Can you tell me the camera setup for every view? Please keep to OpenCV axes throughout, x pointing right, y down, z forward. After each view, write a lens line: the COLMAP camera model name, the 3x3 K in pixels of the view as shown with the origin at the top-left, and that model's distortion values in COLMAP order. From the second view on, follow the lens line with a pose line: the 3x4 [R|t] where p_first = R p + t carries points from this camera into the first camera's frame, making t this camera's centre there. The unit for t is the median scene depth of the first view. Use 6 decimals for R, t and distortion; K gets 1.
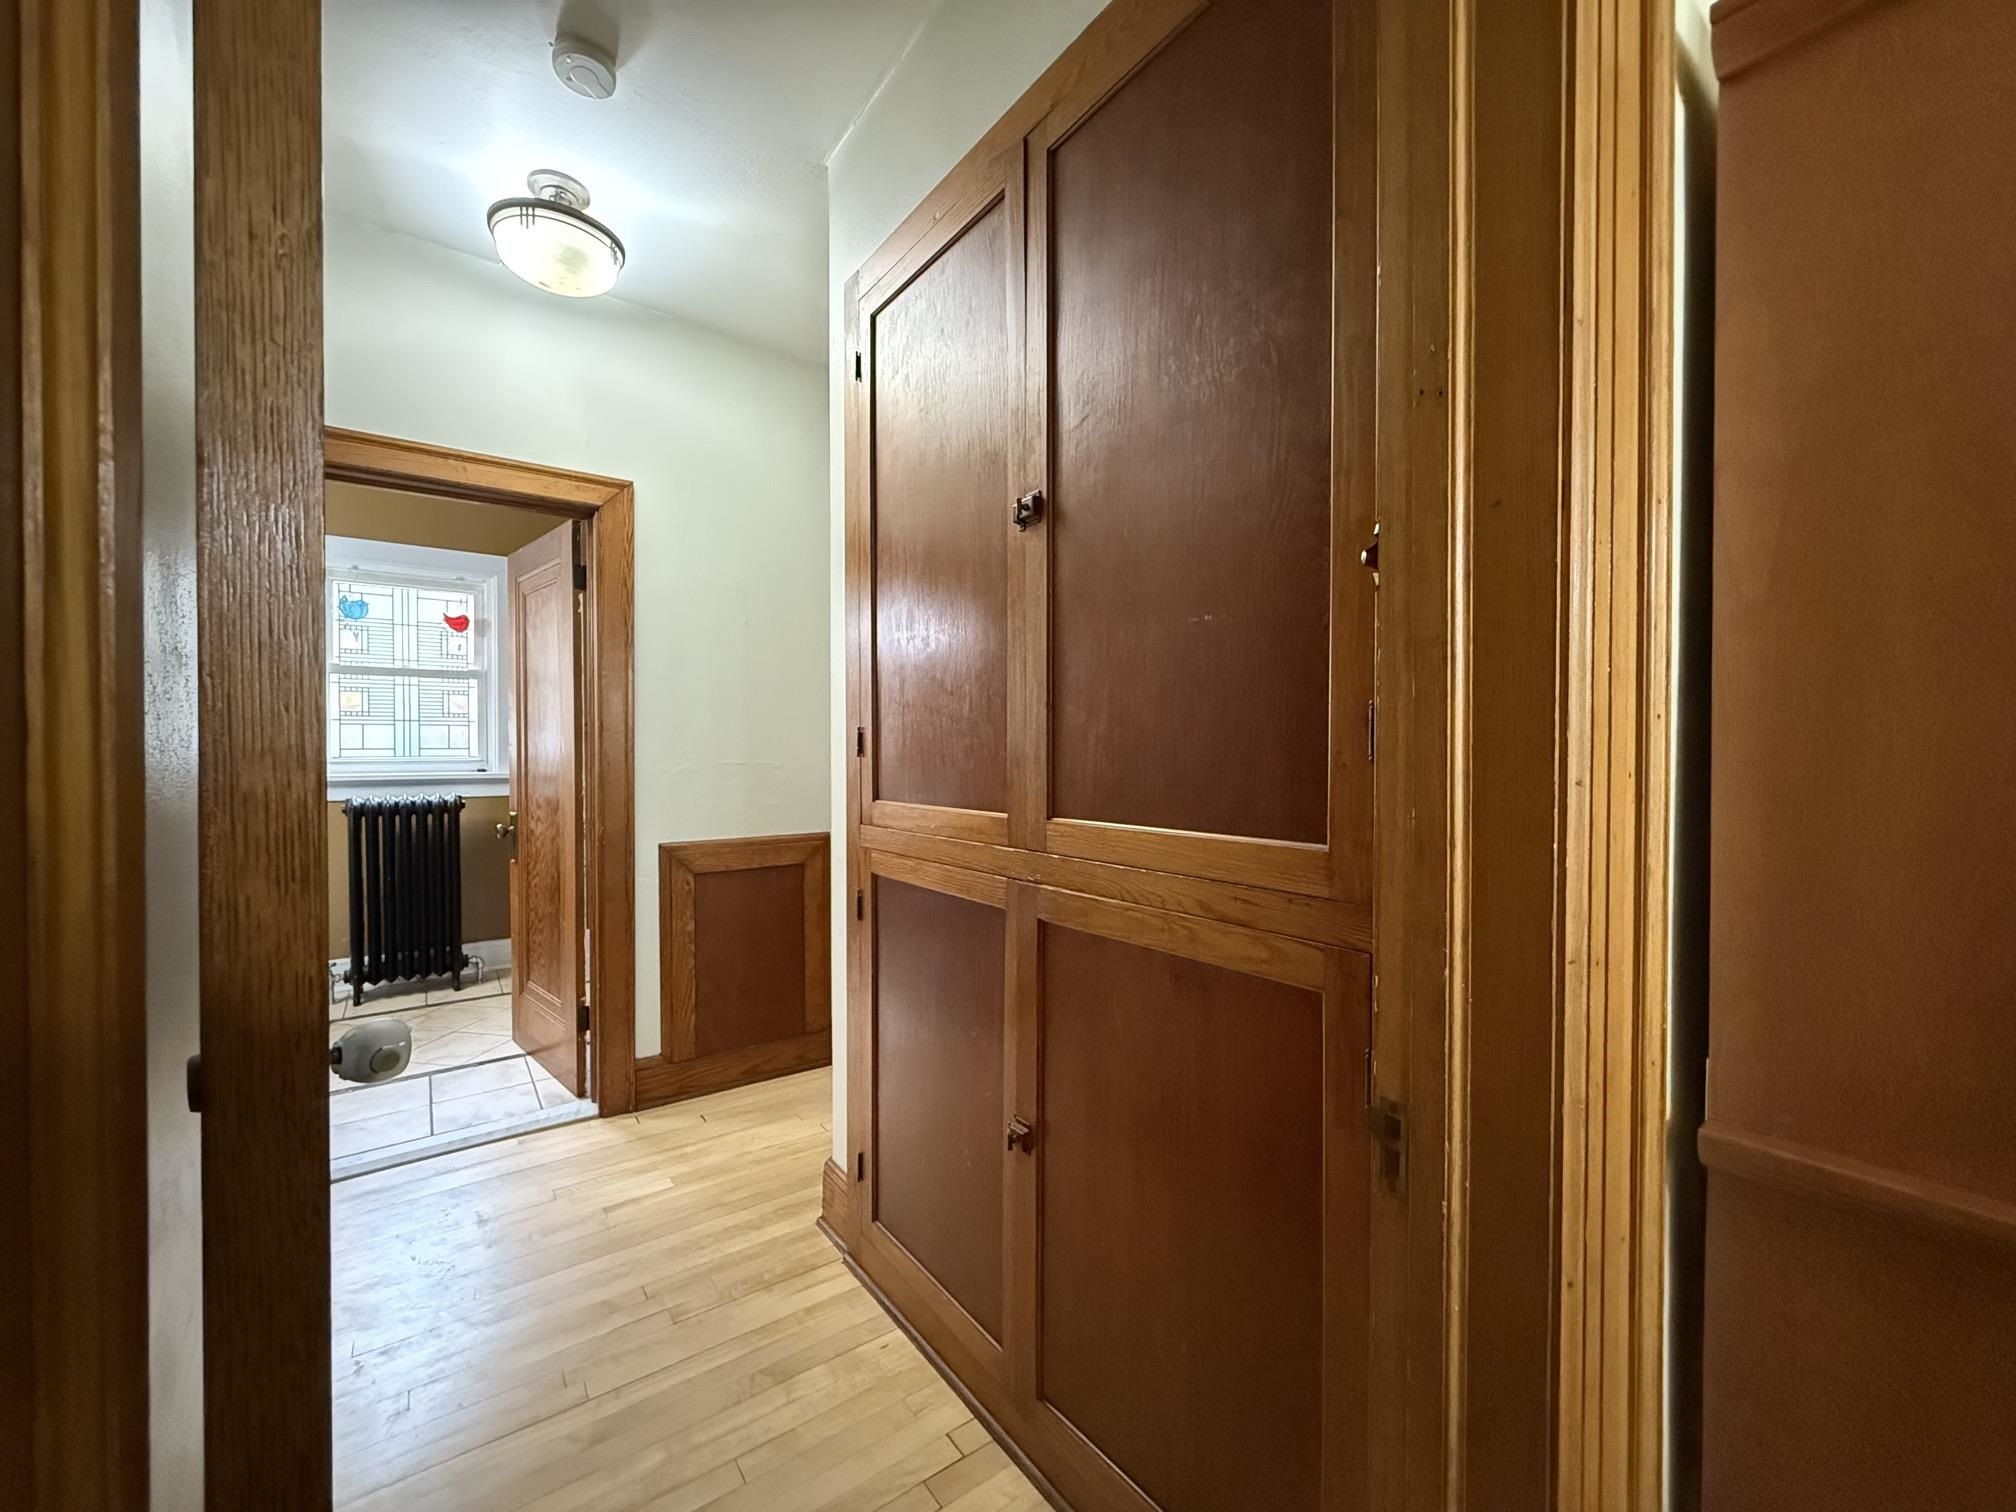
lens RADIAL K [[803.5, 0, 1000.2], [0, 803.5, 751.8], [0, 0, 1]] dist [0.001410, -0.000563]
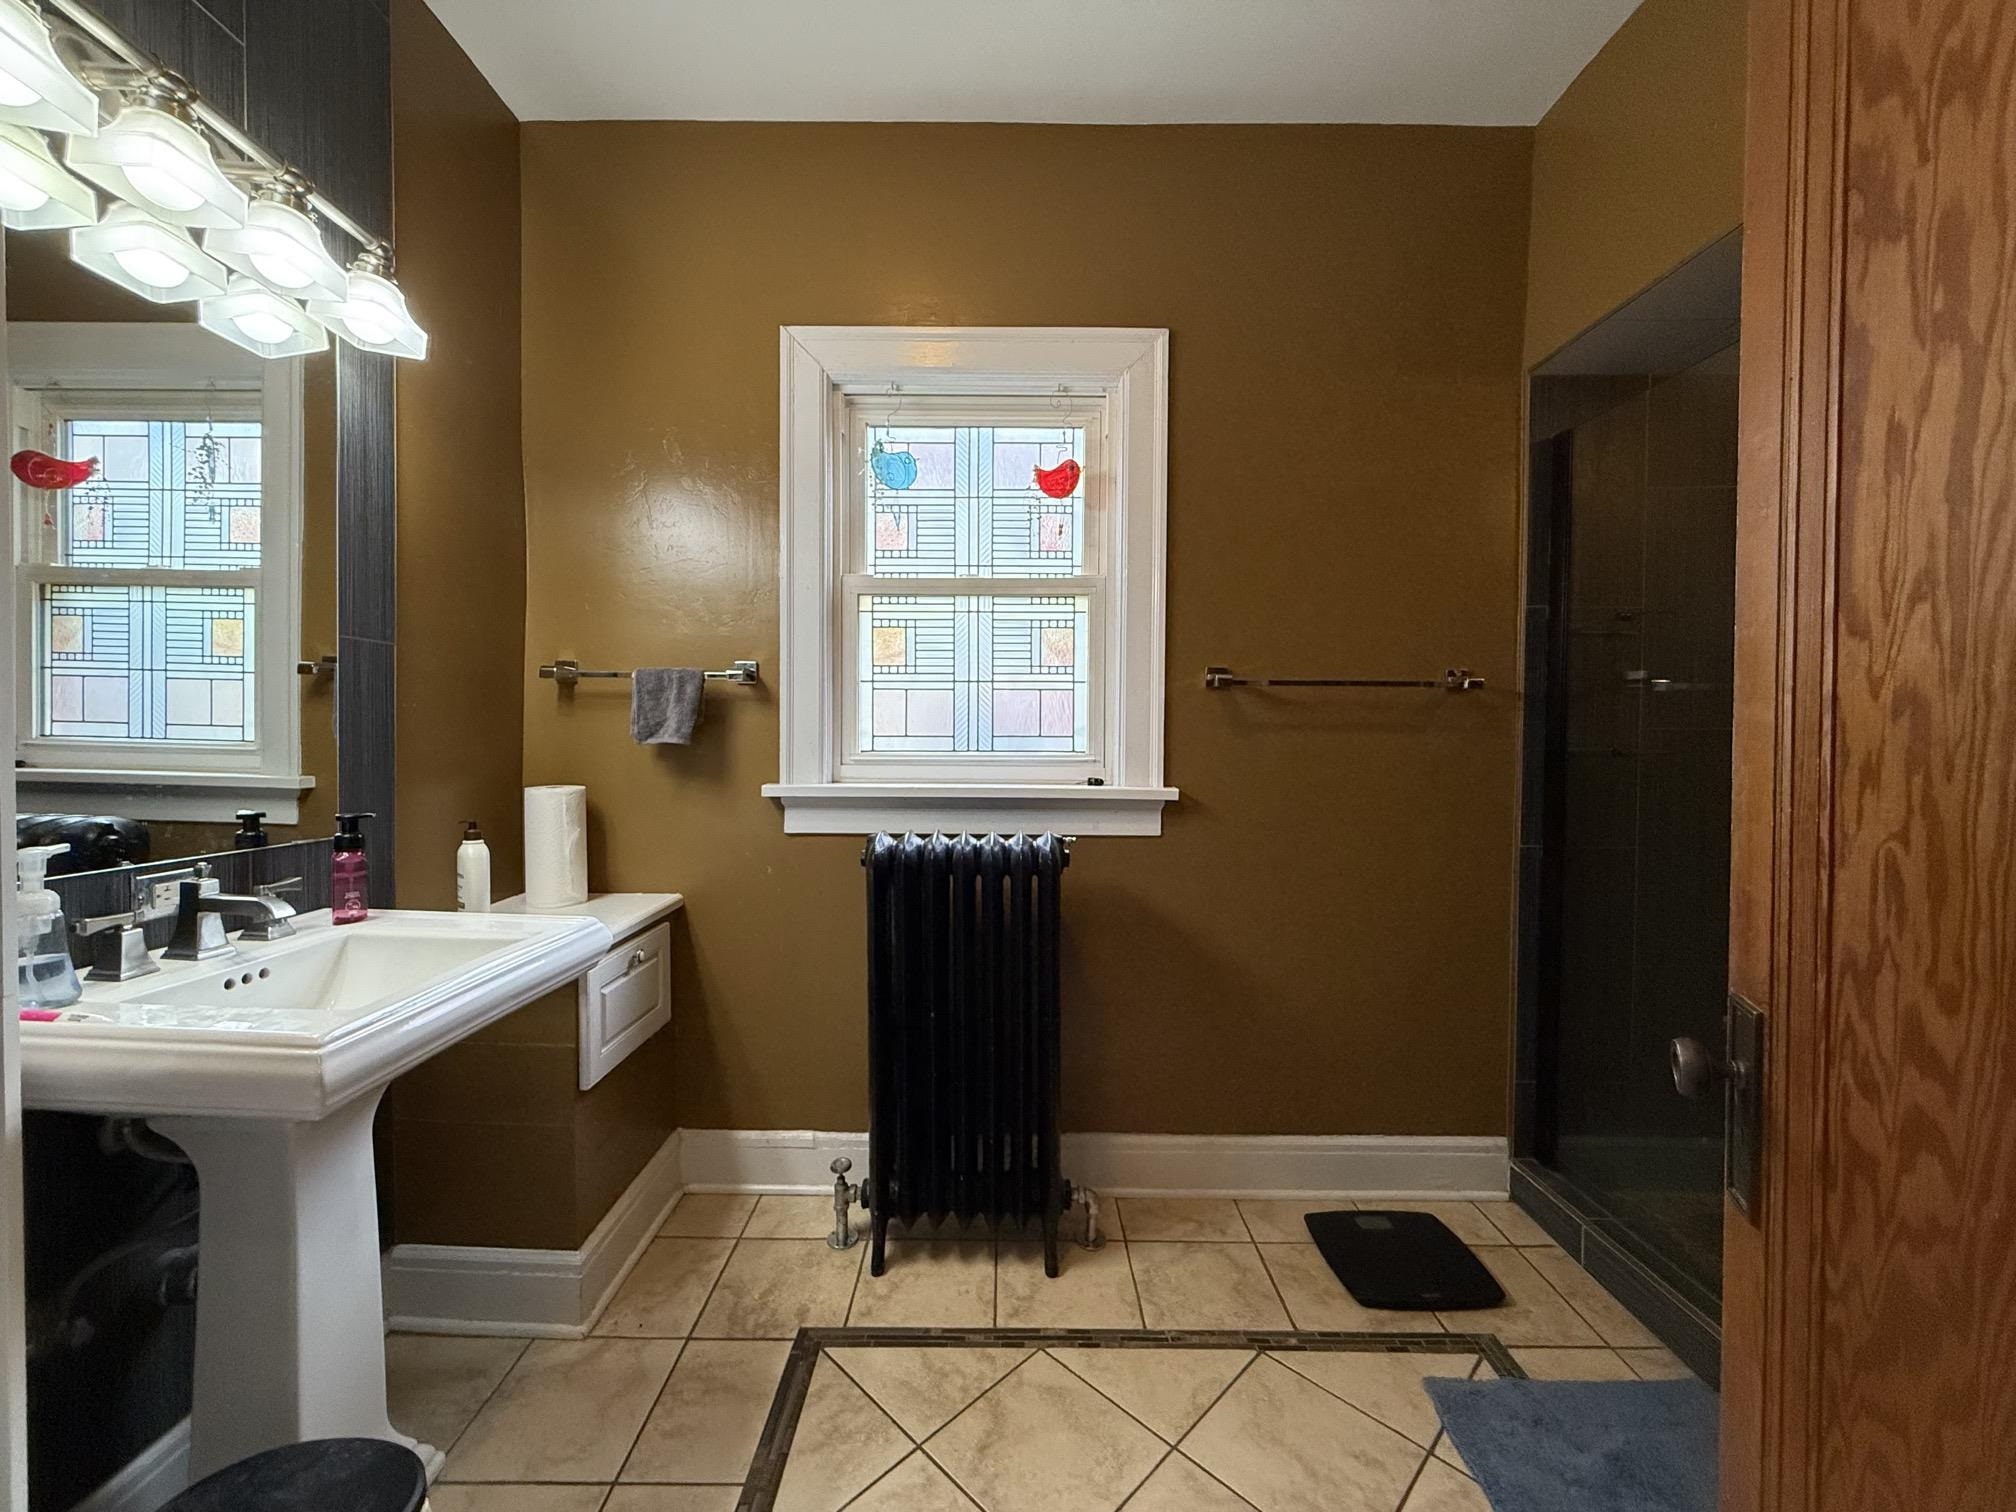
lens RADIAL K [[803.5, 0, 998.2], [0, 803.5, 756.7], [0, 0, 1]] dist [0.001410, -0.000563]
pose [[0.807411, 0.012441, -0.589858, -0.896318], [-0.013016, 0.999910, 0.003273, 0.016958], [0.589845, 0.005035, 0.807500, 1.265536]]
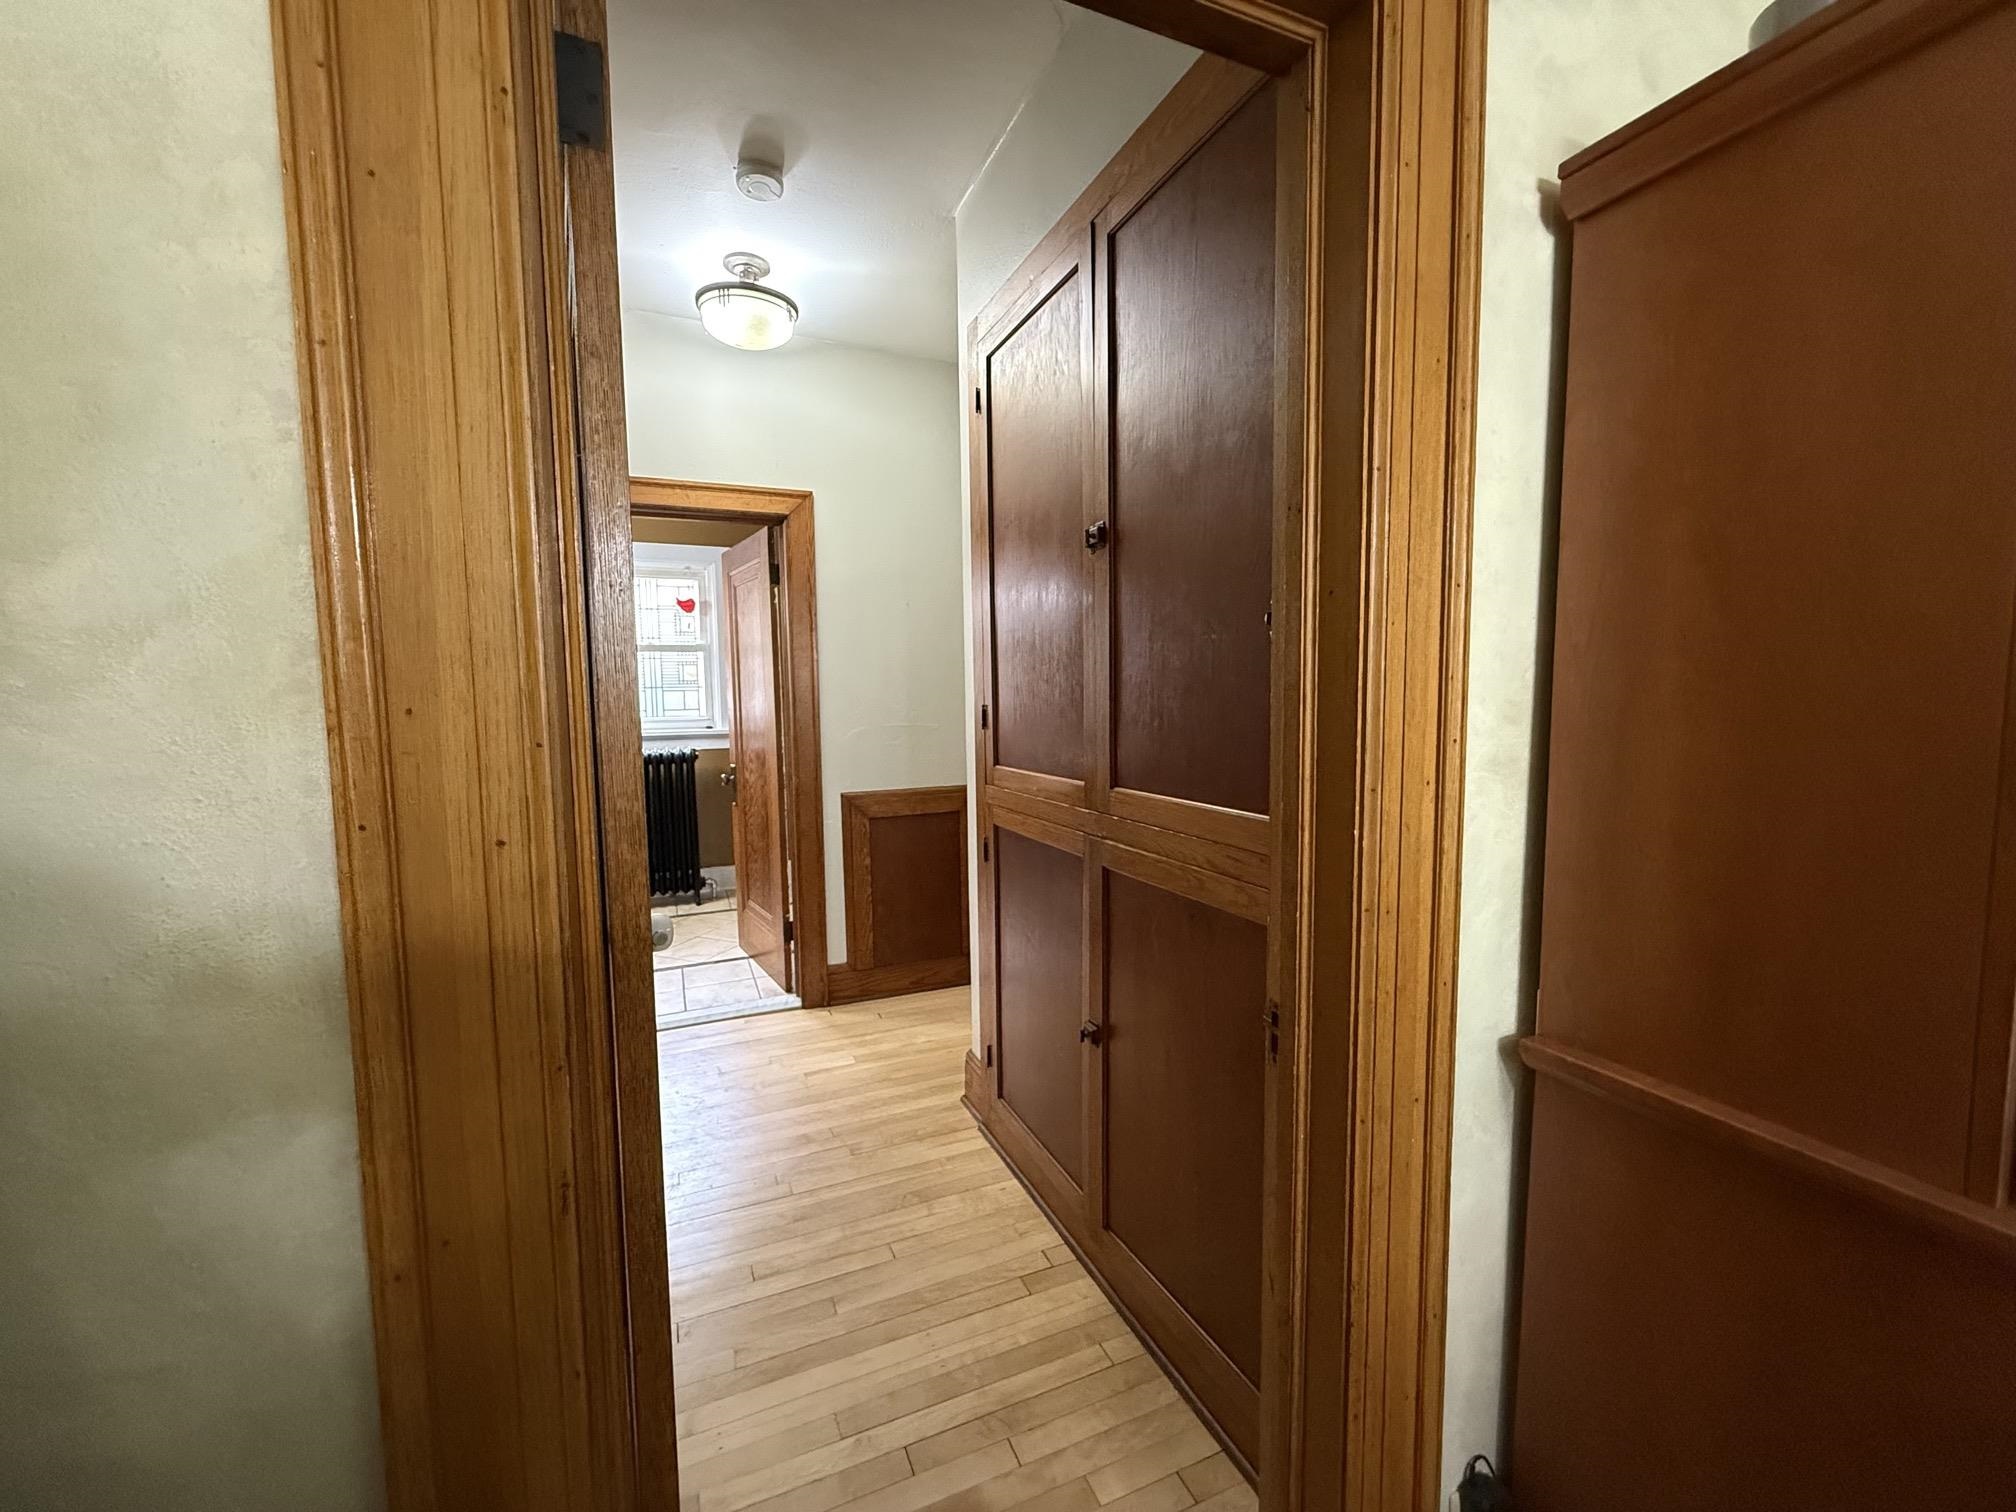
lens RADIAL K [[803.5, 0, 995.8], [0, 803.5, 745.0], [0, 0, 1]] dist [0.001410, -0.000563]
pose [[0.973312, -0.000085, -0.229485, 0.115980], [0.014935, 0.997903, 0.062974, -0.043814], [0.228999, -0.064720, 0.971273, -0.171955]]
